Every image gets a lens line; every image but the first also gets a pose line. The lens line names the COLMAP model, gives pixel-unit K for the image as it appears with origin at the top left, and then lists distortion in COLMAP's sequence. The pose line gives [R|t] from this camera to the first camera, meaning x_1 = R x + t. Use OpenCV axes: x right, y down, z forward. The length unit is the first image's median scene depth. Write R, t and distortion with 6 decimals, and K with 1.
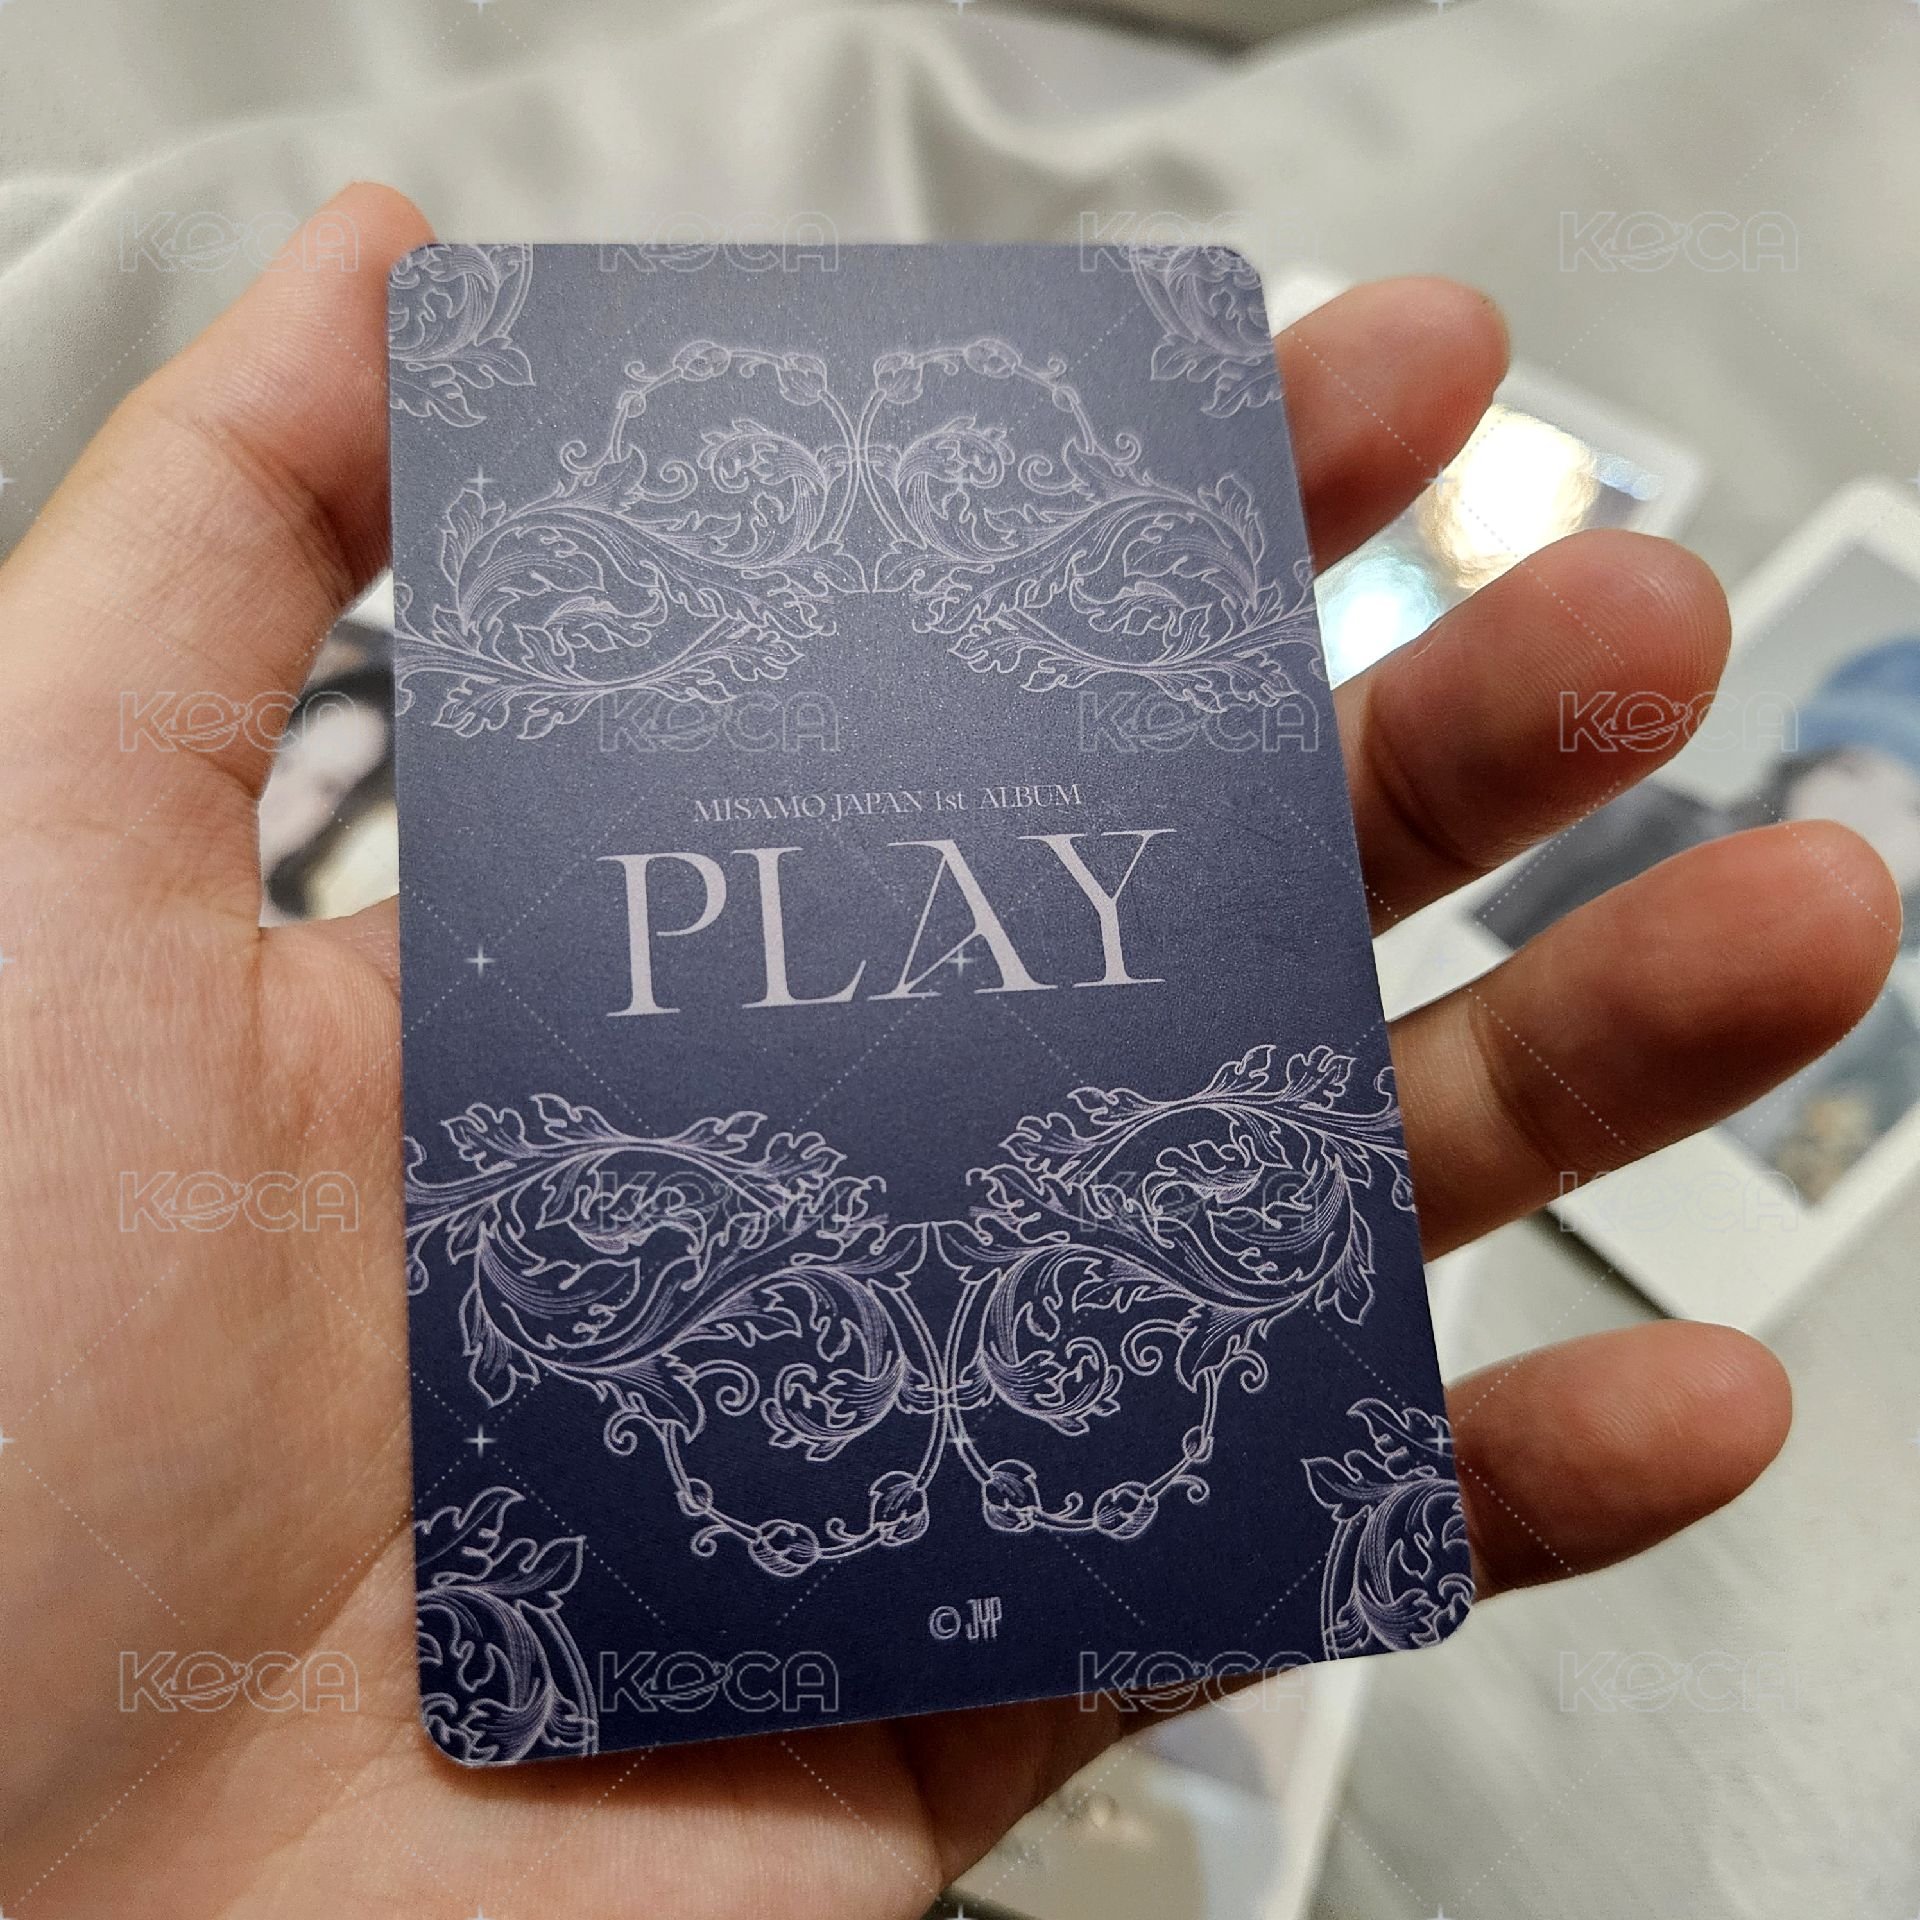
lens RADIAL K [[1793.8, 0, 961.6], [0, 1793.8, 955.2], [0, 0, 1]] dist [-0.022440, 0.000000]
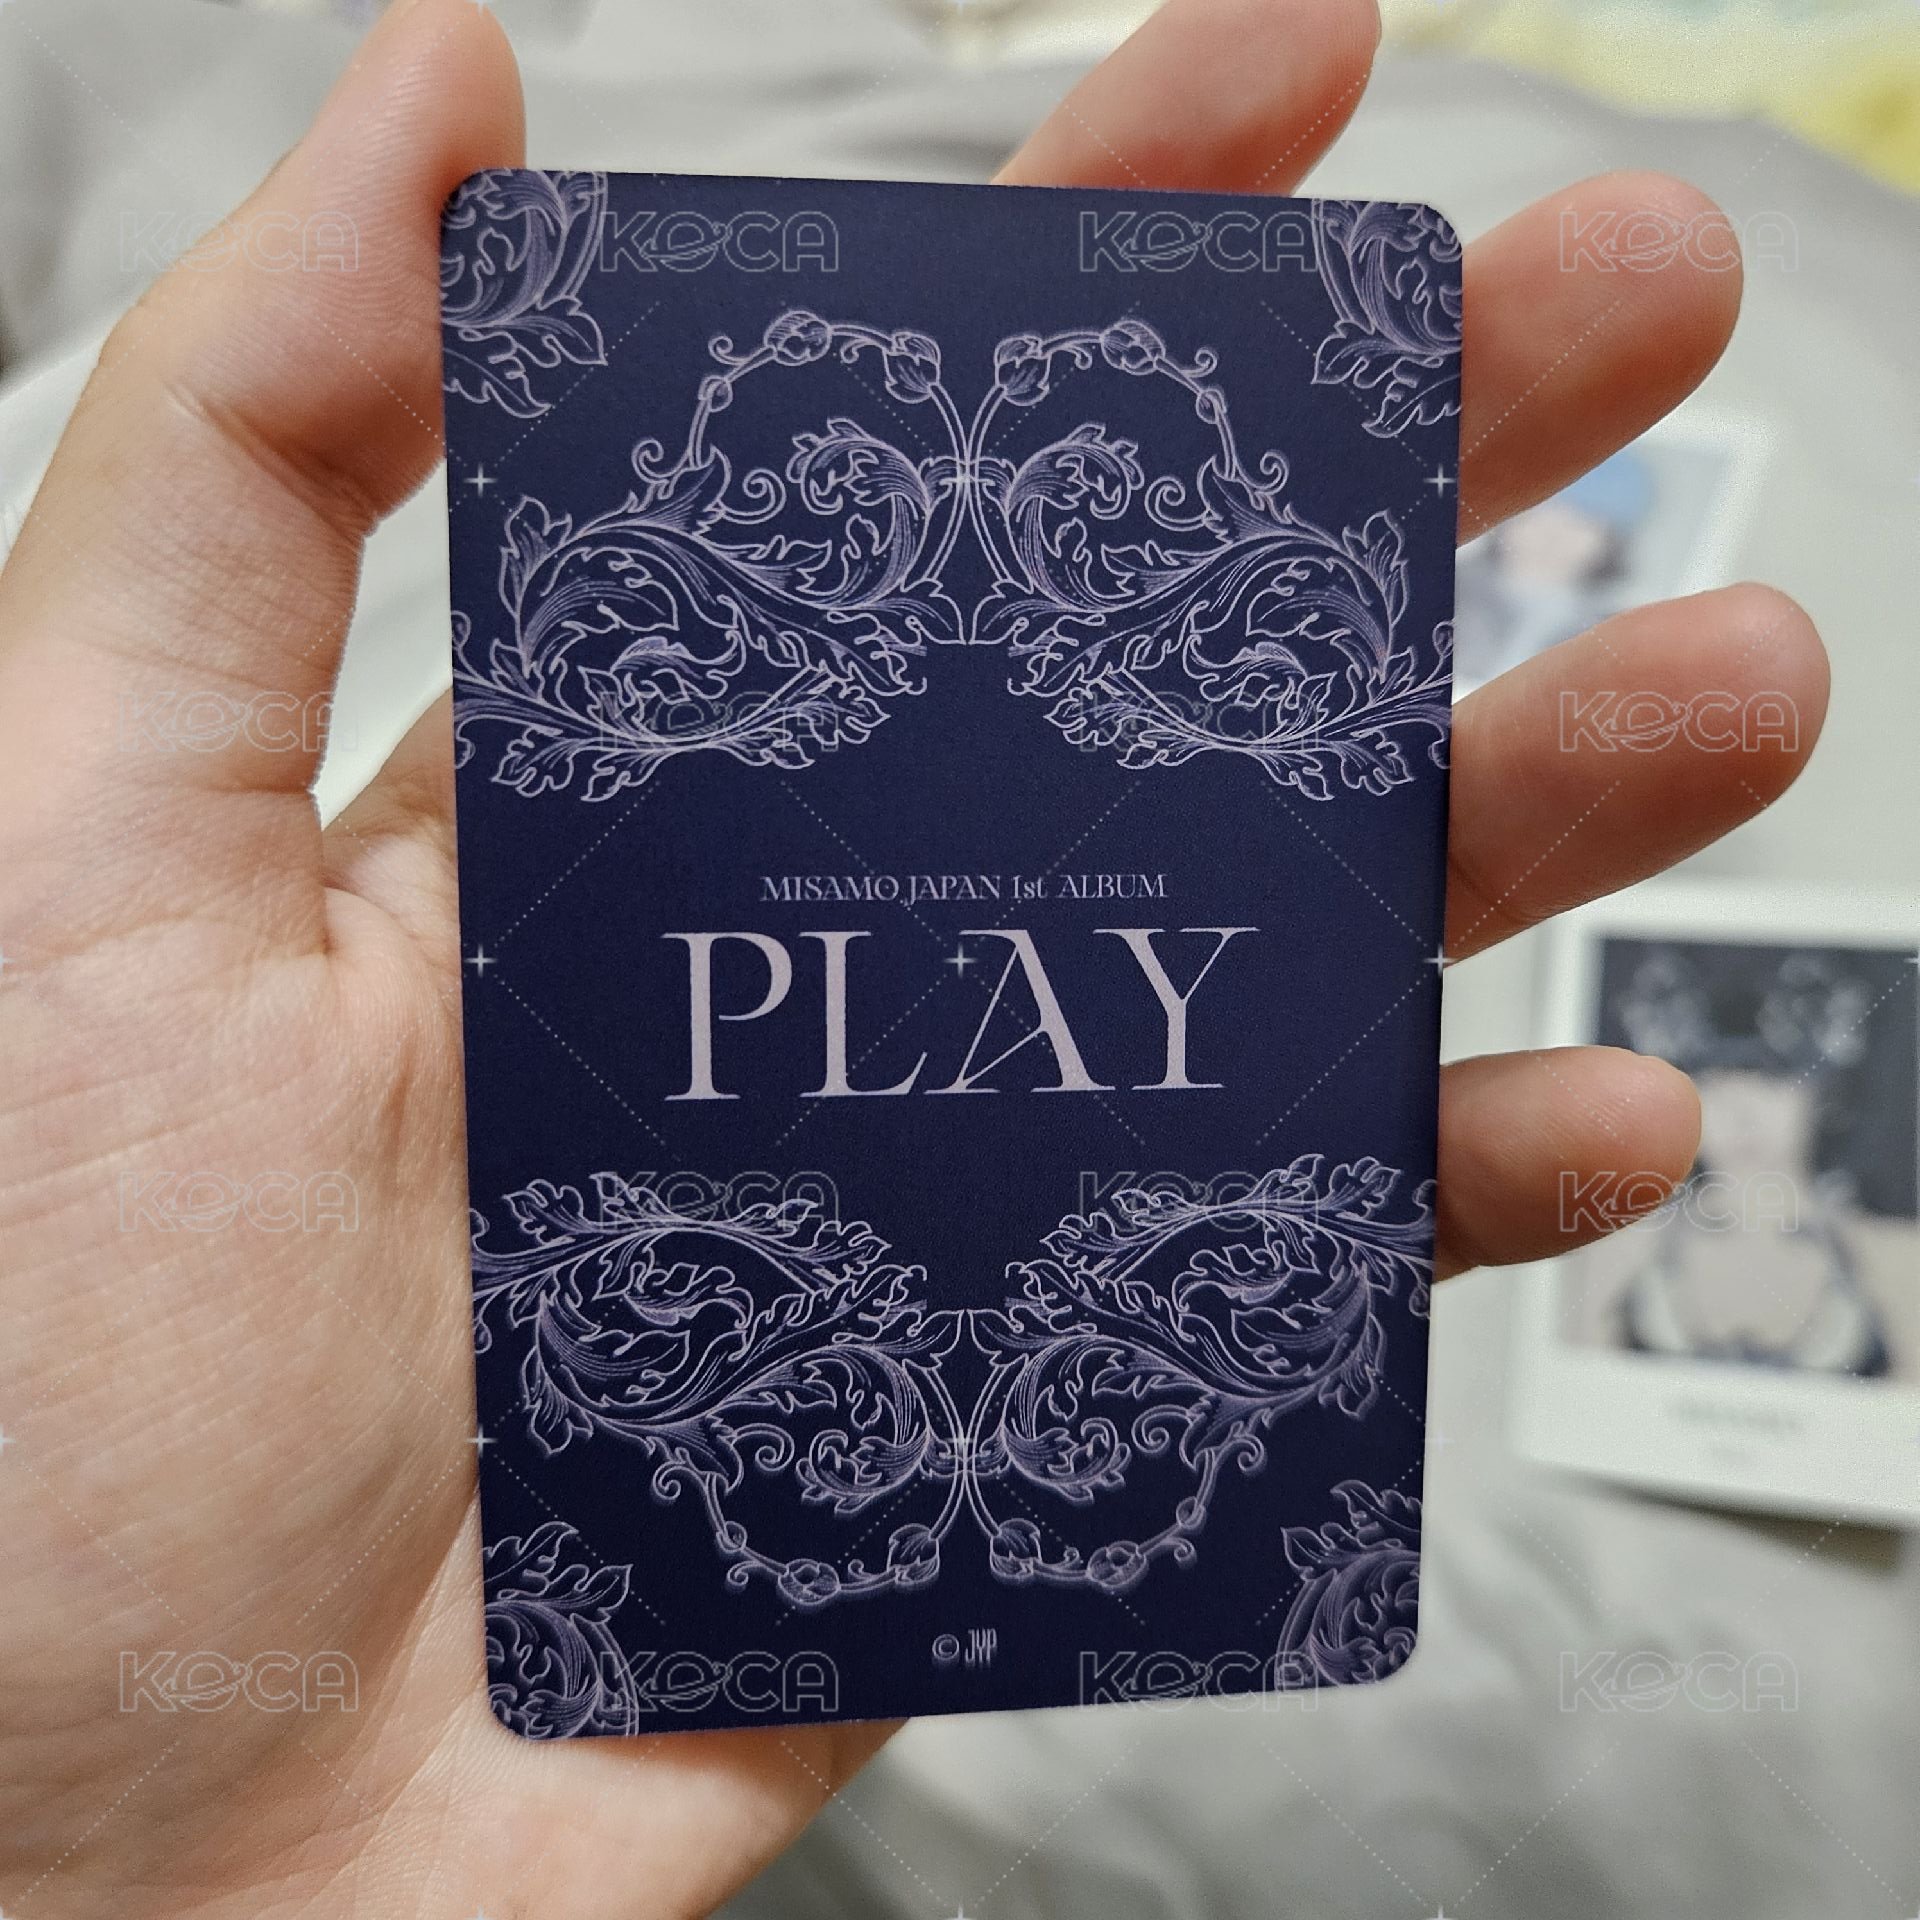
lens RADIAL K [[1793.8, 0, 973.4], [0, 1793.8, 978.2], [0, 0, 1]] dist [-0.022440, 0.000000]
pose [[0.994855, 0.101307, -0.000521, -0.031289], [-0.094147, 0.926418, 0.364534, -0.398974], [0.037413, -0.362610, 0.931190, 0.089248]]
